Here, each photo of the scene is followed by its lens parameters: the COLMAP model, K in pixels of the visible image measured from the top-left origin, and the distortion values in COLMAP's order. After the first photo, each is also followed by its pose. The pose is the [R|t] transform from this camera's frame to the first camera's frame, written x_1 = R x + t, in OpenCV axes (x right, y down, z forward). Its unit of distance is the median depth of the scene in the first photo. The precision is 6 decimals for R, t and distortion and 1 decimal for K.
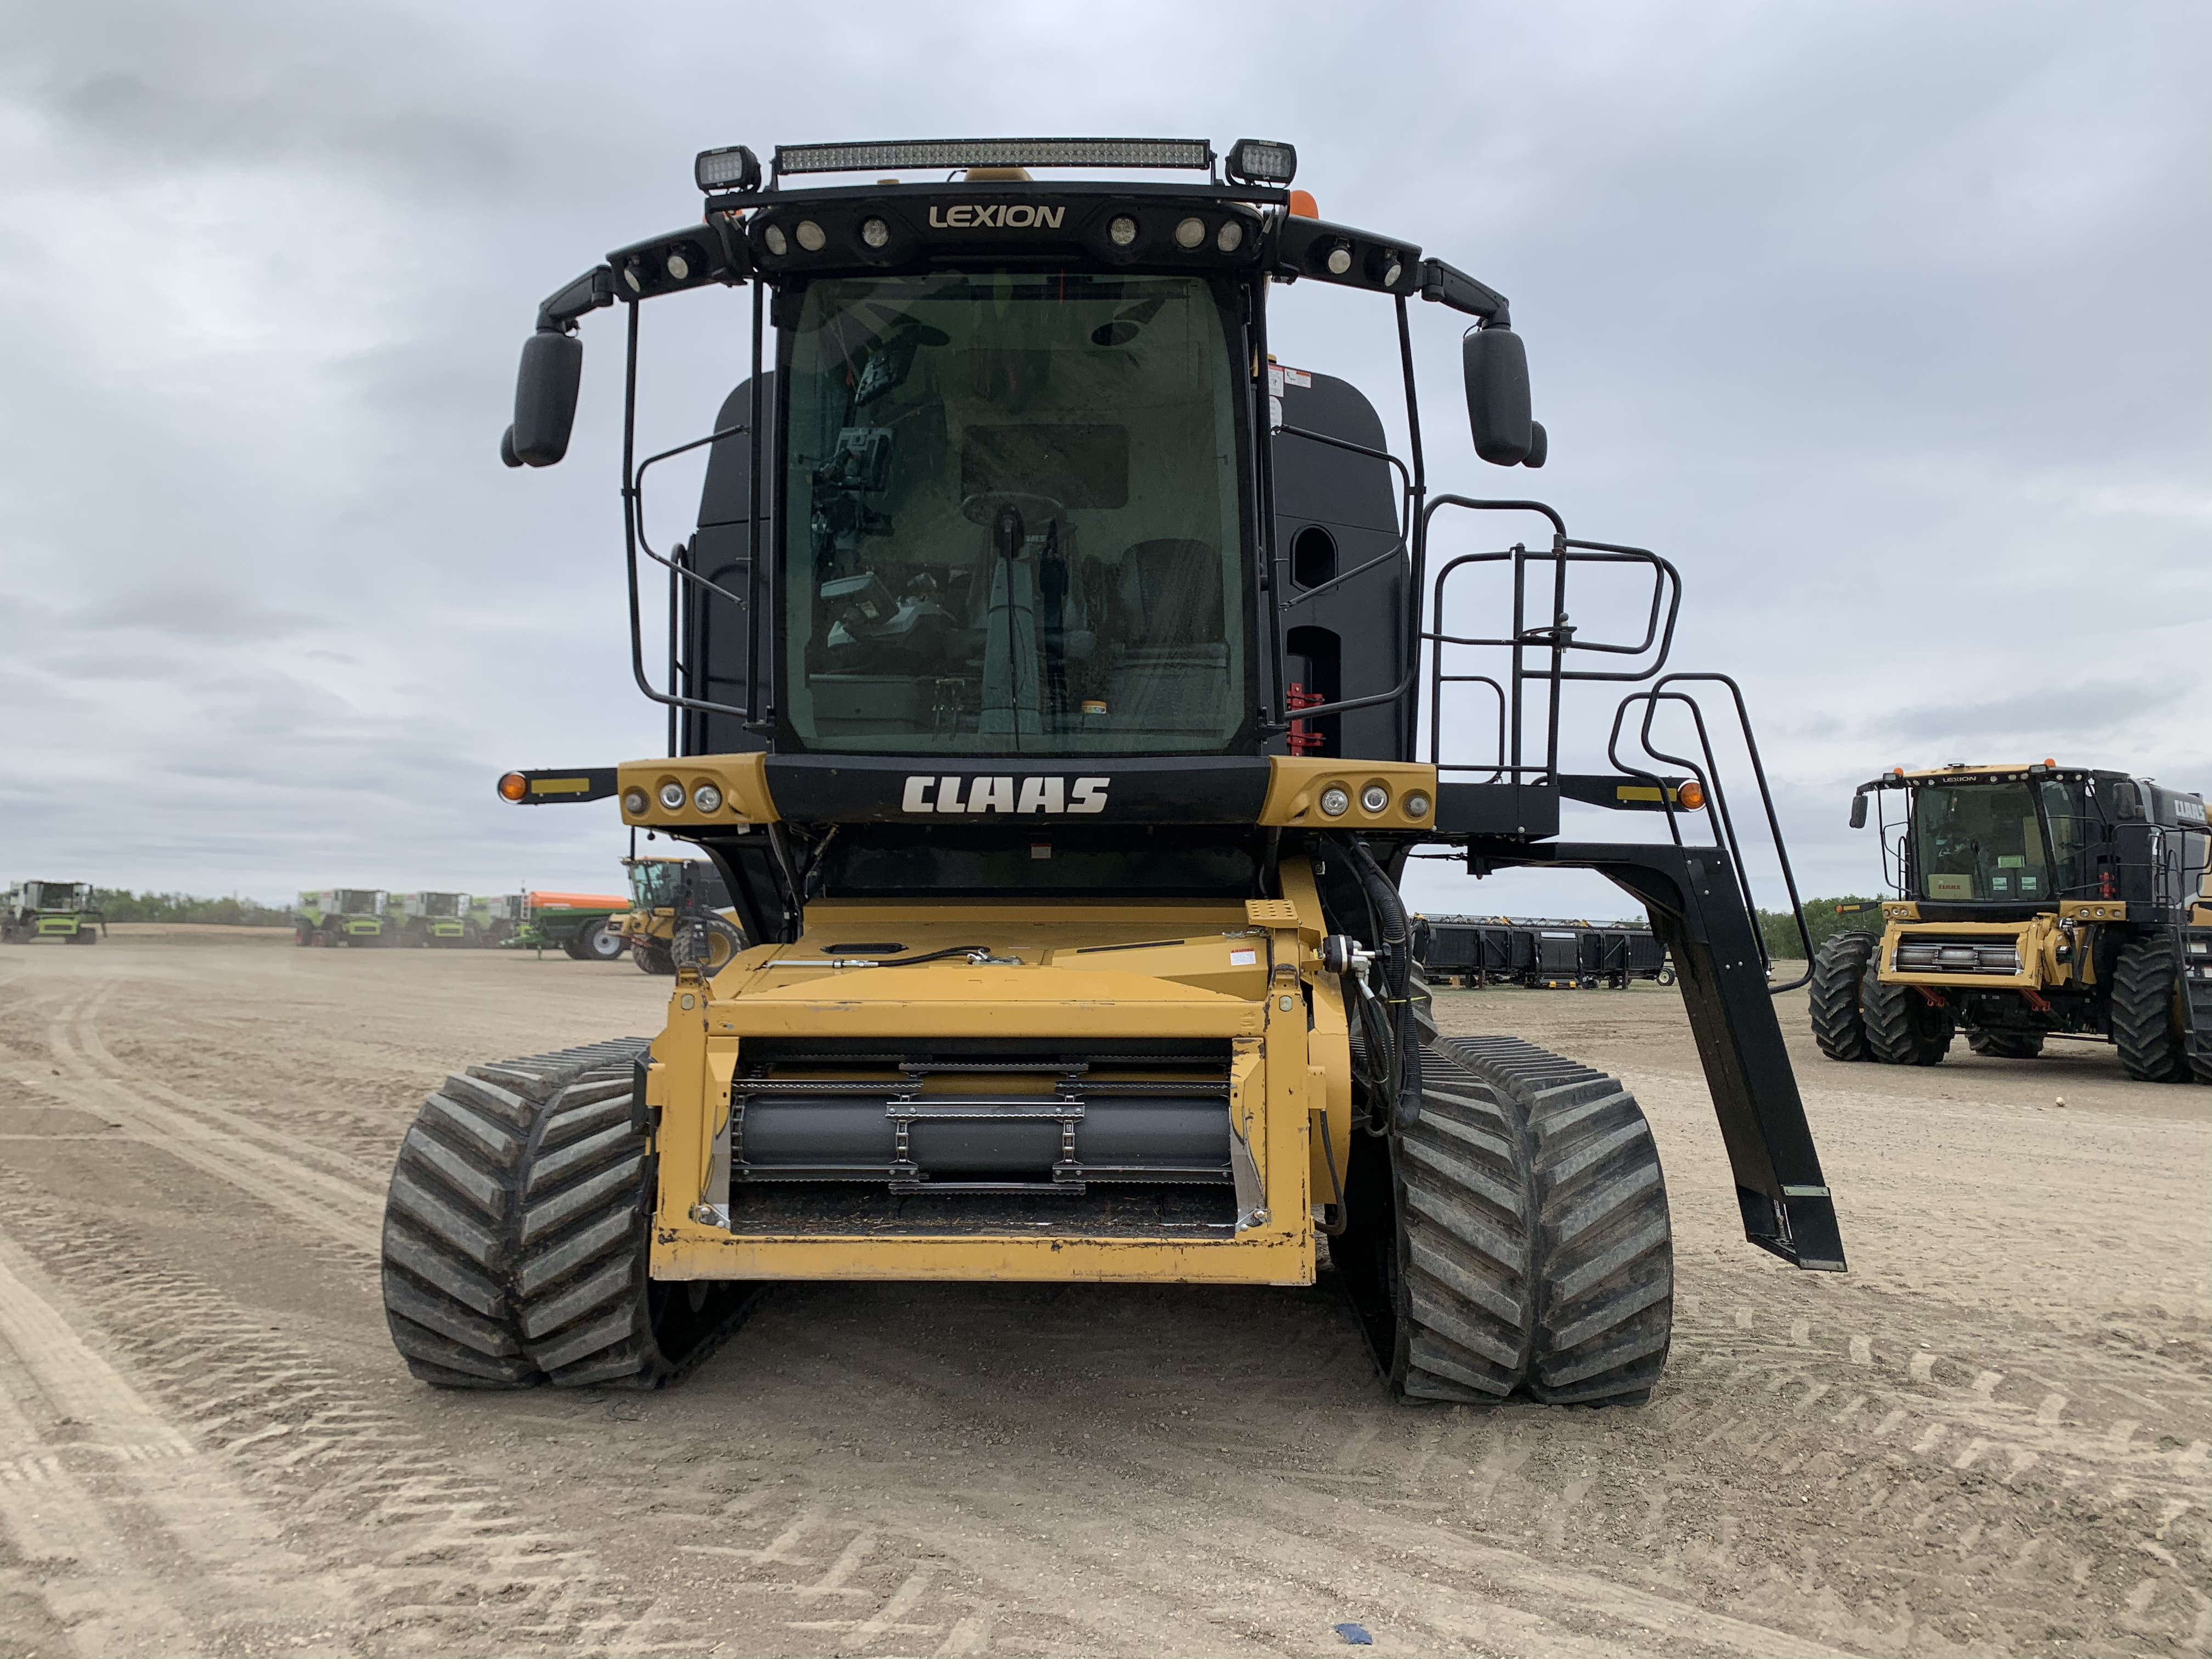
lens RADIAL K [[1691.4, 0, 1106.0], [0, 1691.4, 829.5], [0, 0, 1]] dist [0.064745, -0.116074]
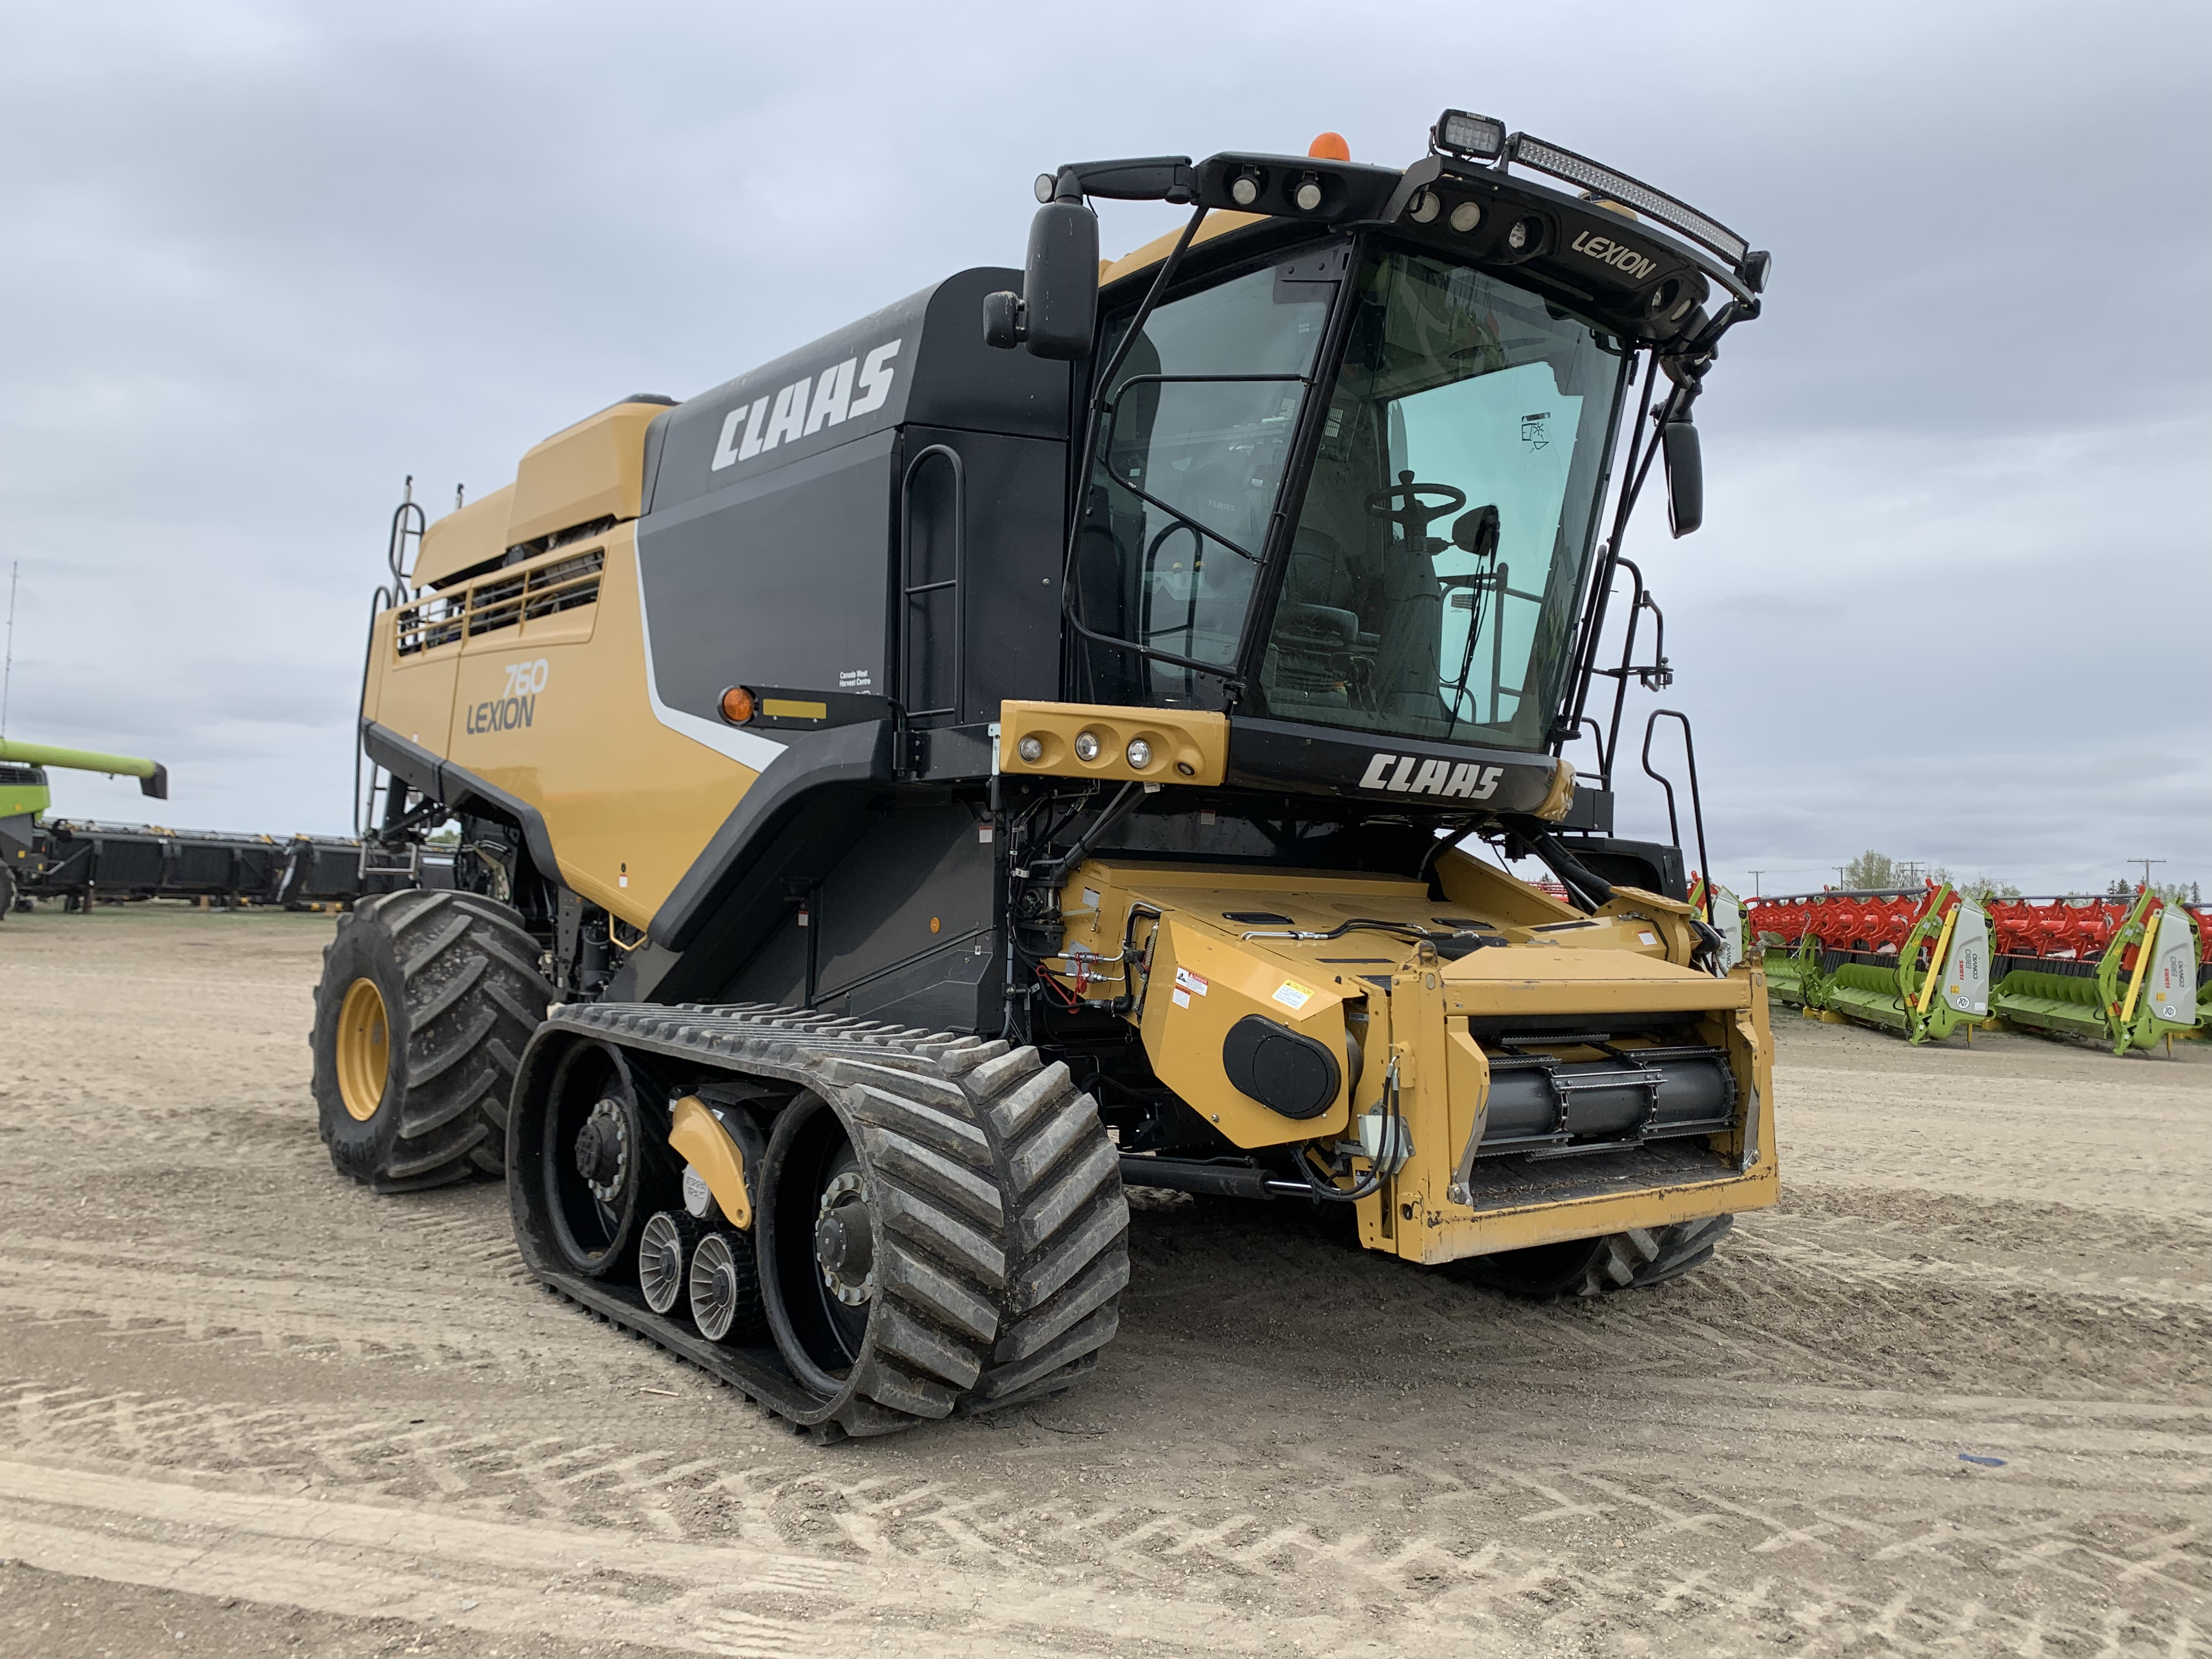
lens RADIAL K [[1709.9, 0, 1063.8], [0, 1709.9, 813.8], [0, 0, 1]] dist [0.046233, -0.052841]
pose [[0.758991, 0.051454, 0.649065, -0.927257], [-0.075781, 0.997079, 0.009572, 0.009402], [-0.646676, -0.056451, 0.760673, 0.338386]]
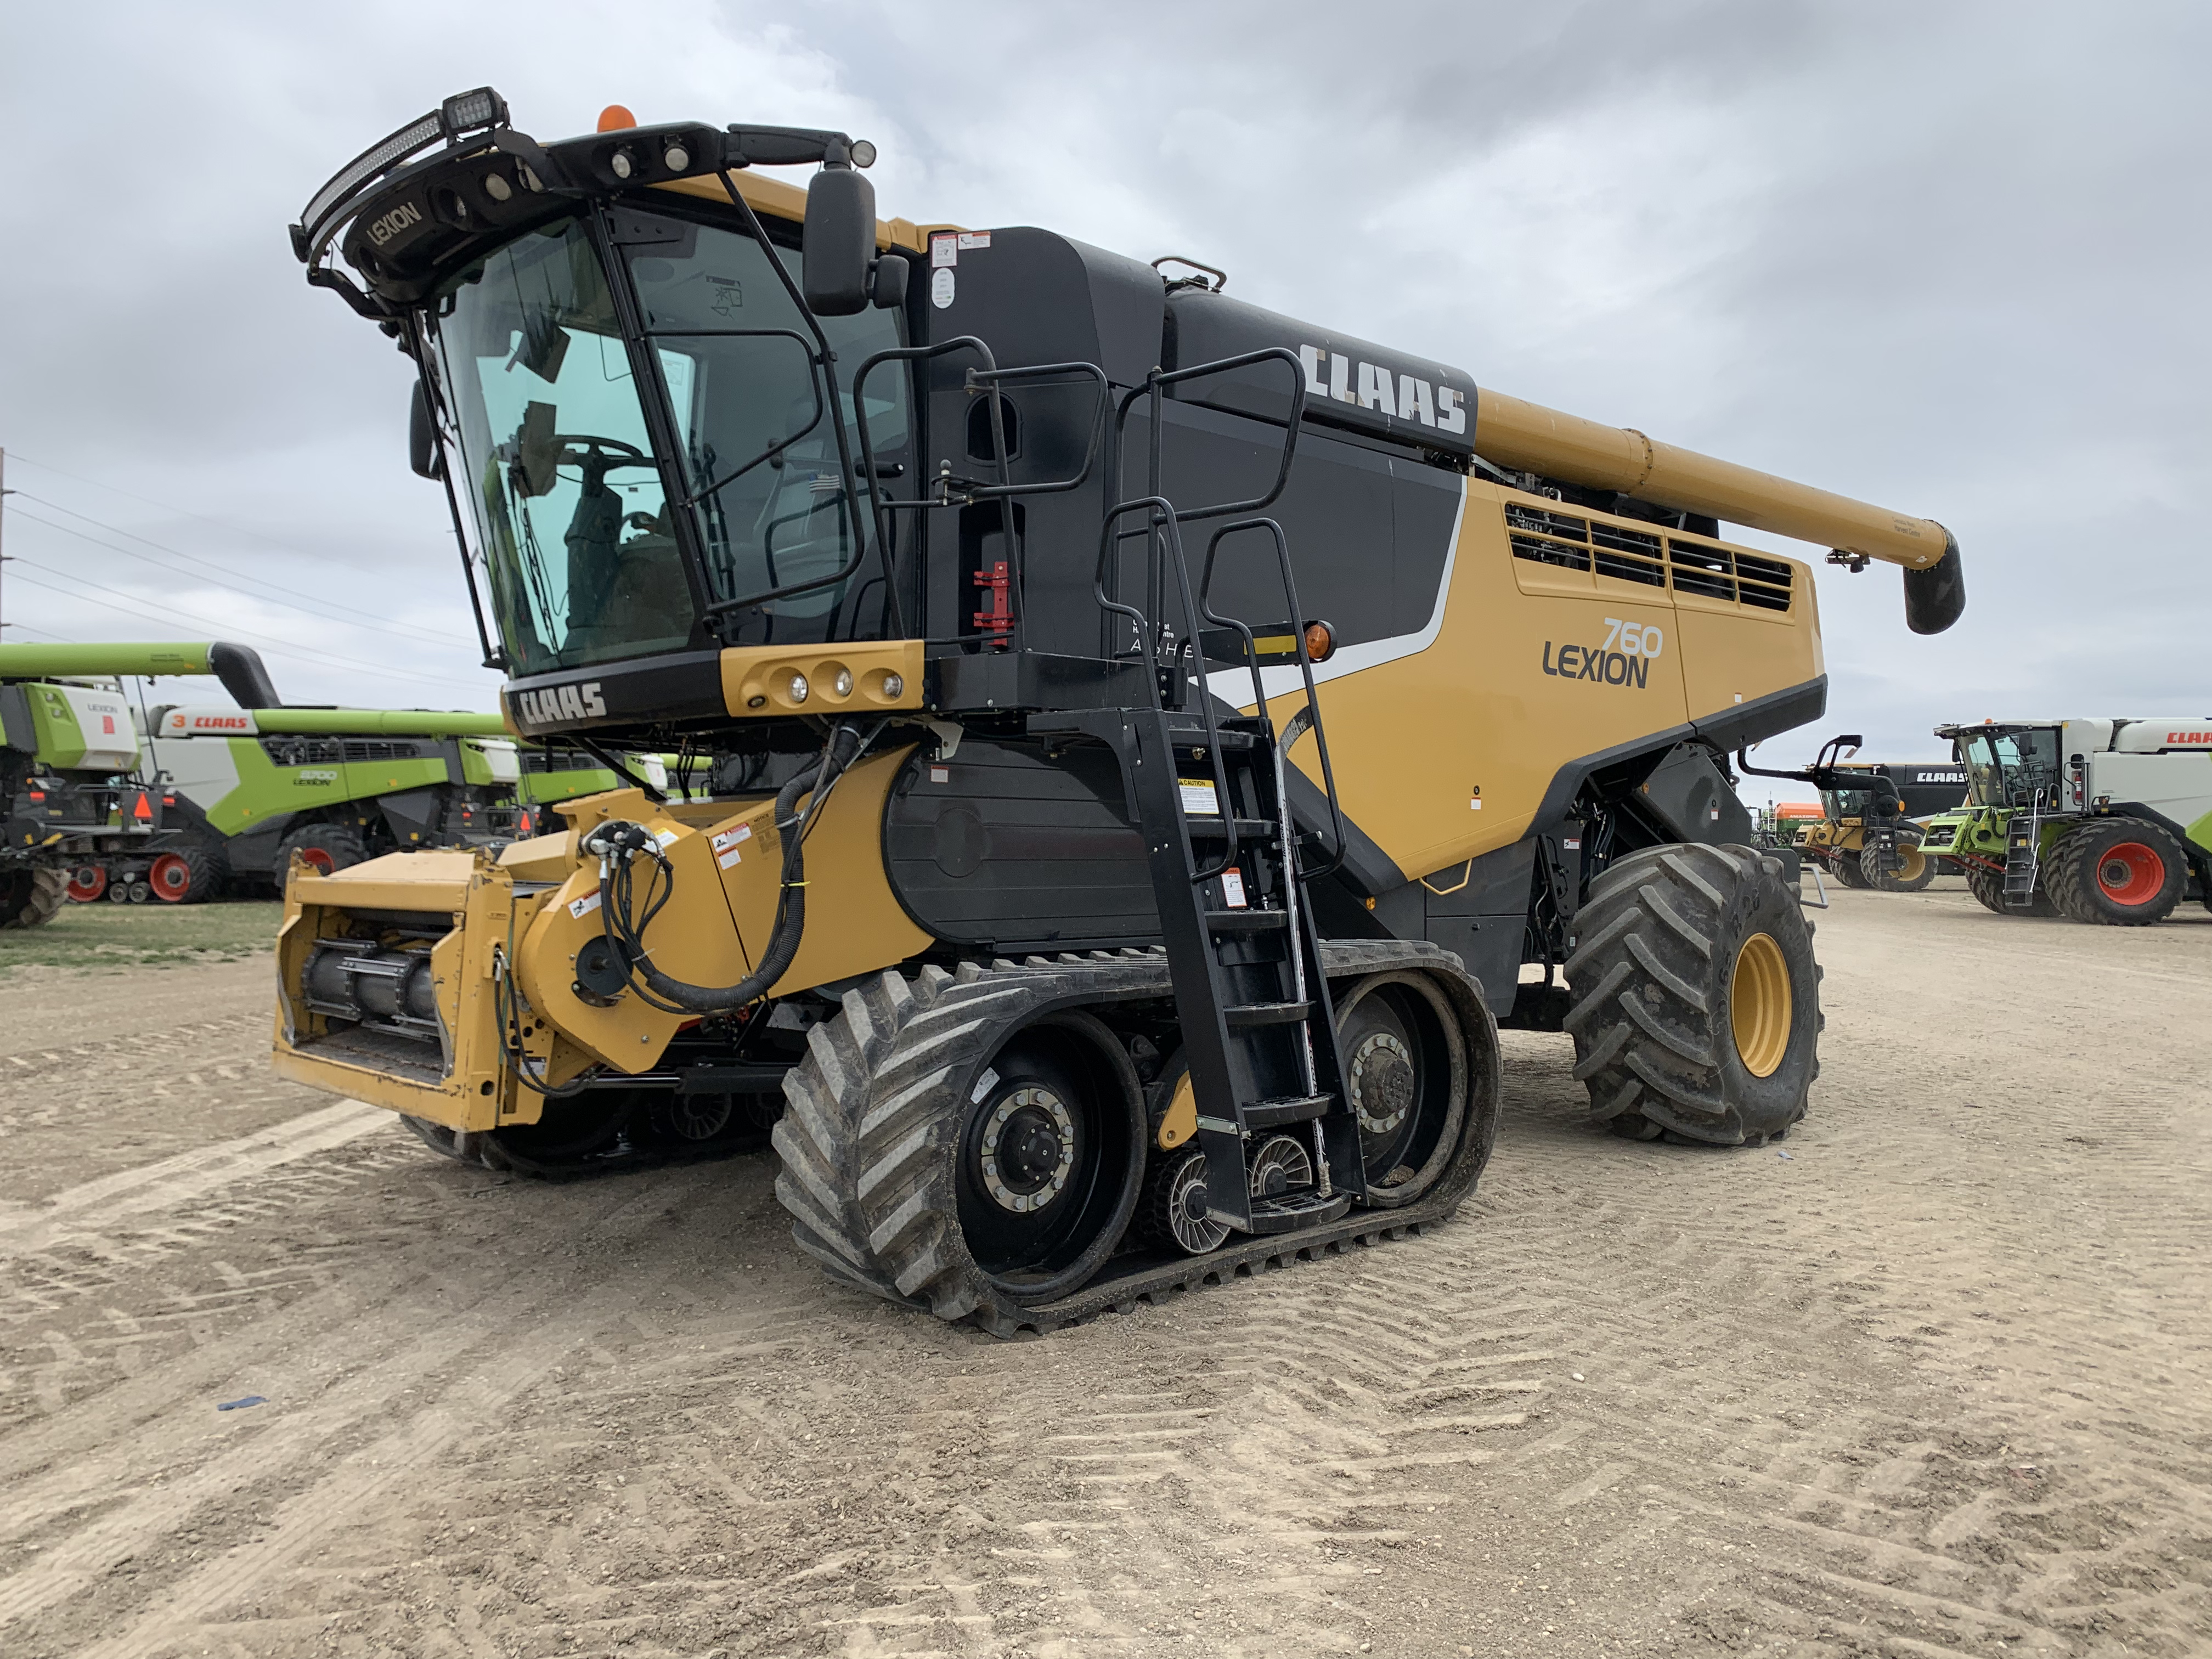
lens RADIAL K [[1710.7, 0, 1106.0], [0, 1710.7, 829.5], [0, 0, 1]] dist [0.000593, 0.002062]
pose [[0.708904, -0.011130, -0.705217, 1.021945], [0.046287, 0.998454, 0.030770, 0.045935], [0.703785, -0.054455, 0.708323, 0.433730]]
